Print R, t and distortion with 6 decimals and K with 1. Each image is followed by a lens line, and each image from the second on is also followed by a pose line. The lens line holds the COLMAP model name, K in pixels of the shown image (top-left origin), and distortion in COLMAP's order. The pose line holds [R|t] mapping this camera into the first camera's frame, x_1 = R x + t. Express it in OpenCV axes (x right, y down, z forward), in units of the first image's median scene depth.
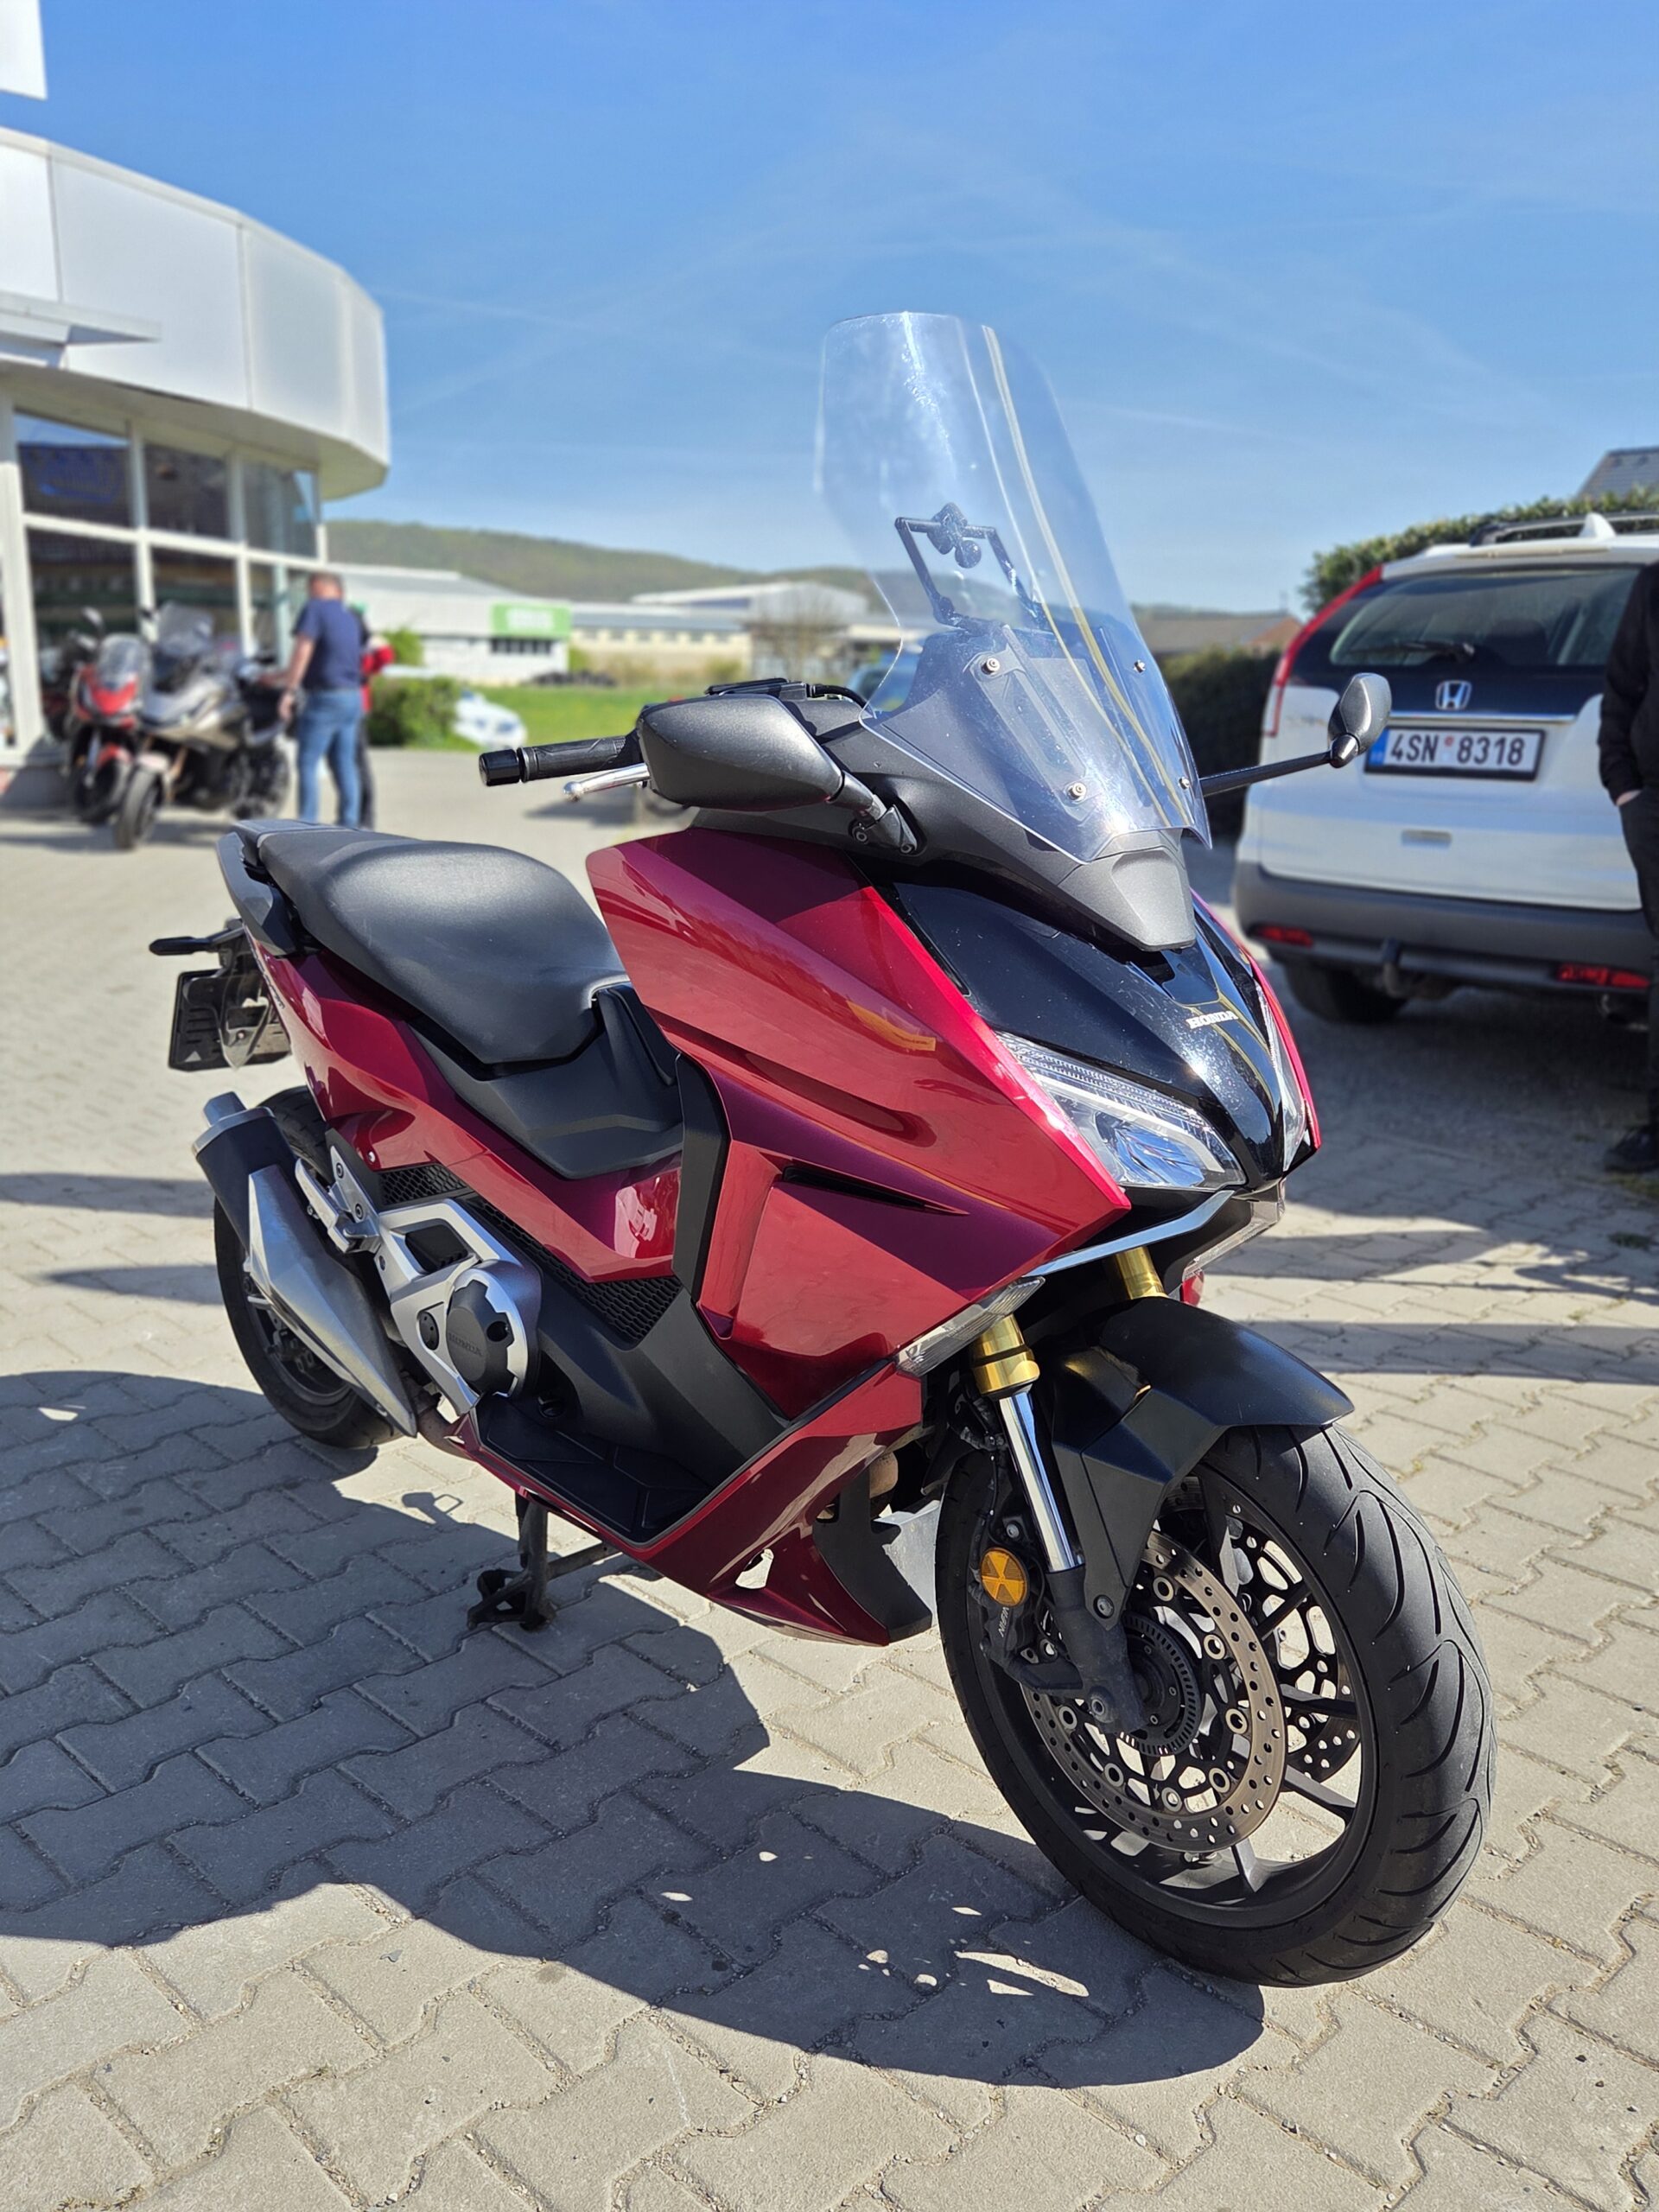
lens RADIAL K [[1823.5, 0, 813.6], [0, 1823.5, 1139.4], [0, 0, 1]] dist [0.077760, -0.052453]
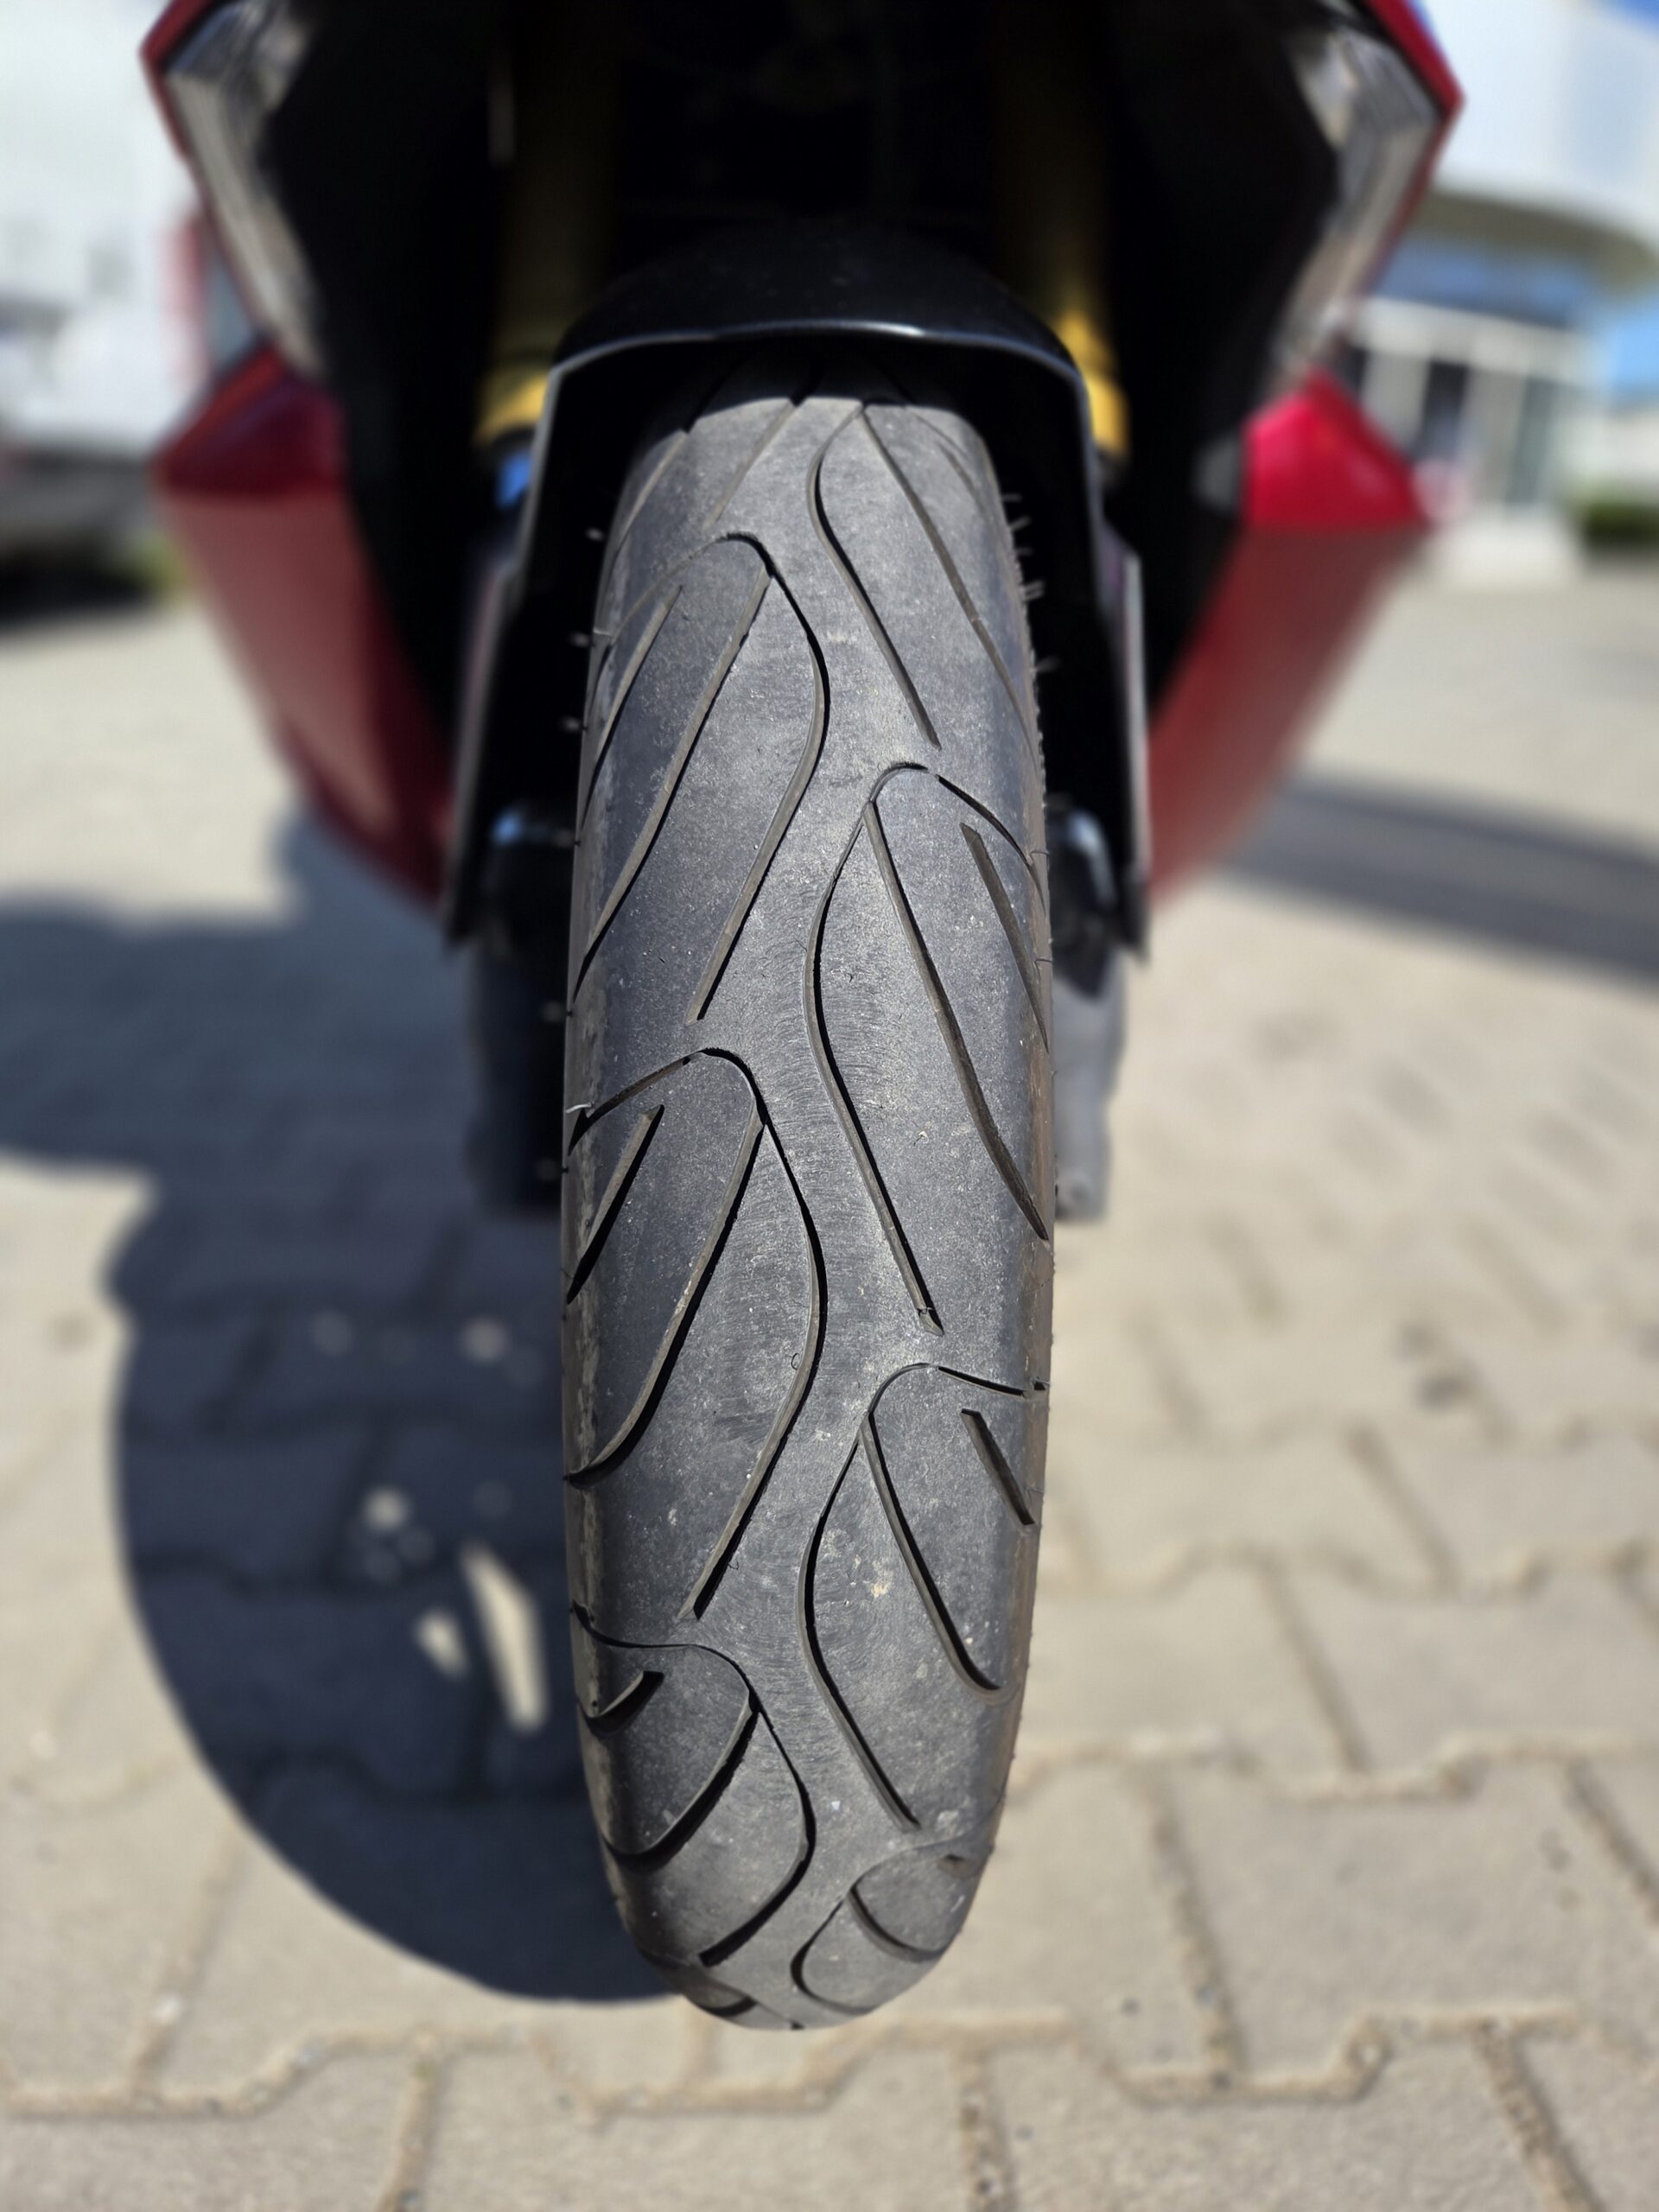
lens RADIAL K [[1486.8, 0, 824.5], [0, 1486.8, 1103.4], [0, 0, 1]] dist [0.056599, -0.042769]
pose [[0.746323, 0.247953, -0.617674, 0.135631], [-0.177445, 0.968554, 0.174403, 0.068018], [0.641494, -0.020557, 0.766852, 0.239801]]
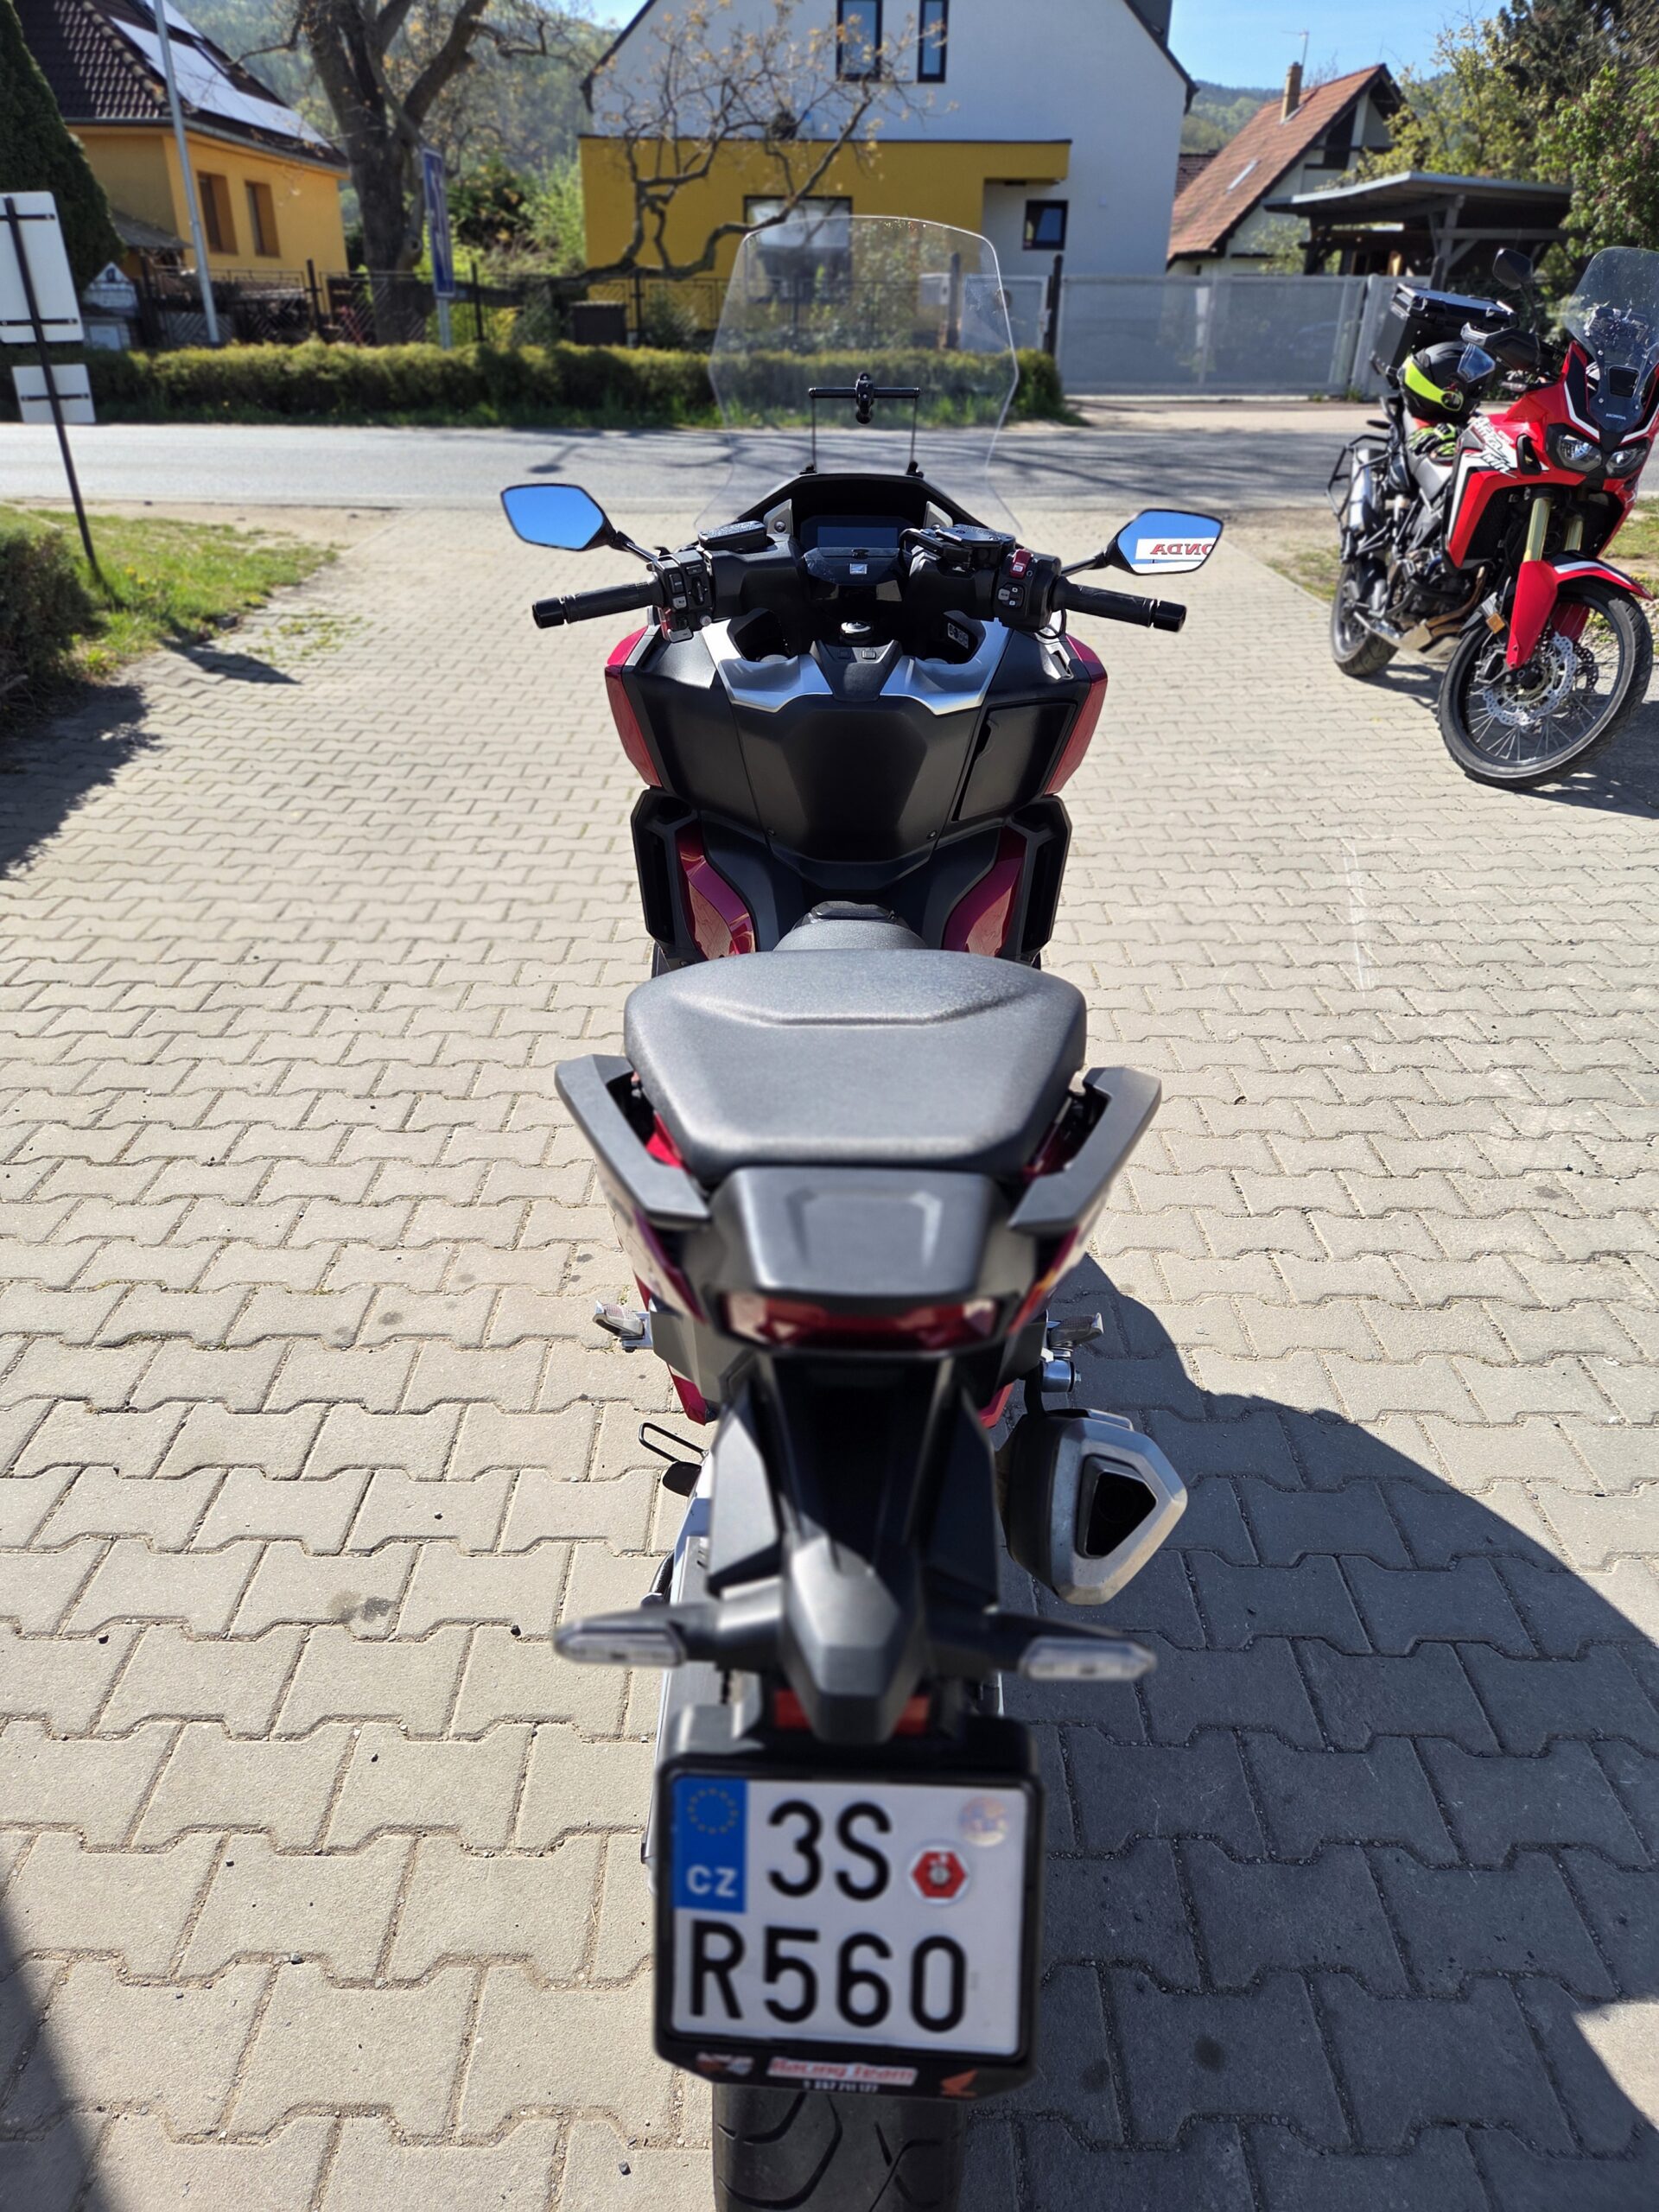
lens RADIAL K [[1486.8, 0, 820.0], [0, 1486.8, 1104.6], [0, 0, 1]] dist [0.056599, -0.042769]
pose [[-0.716677, -0.347110, 0.604887, -0.237946], [0.149232, 0.770922, 0.619200, -0.197859], [-0.681251, 0.534035, -0.500702, 0.591179]]
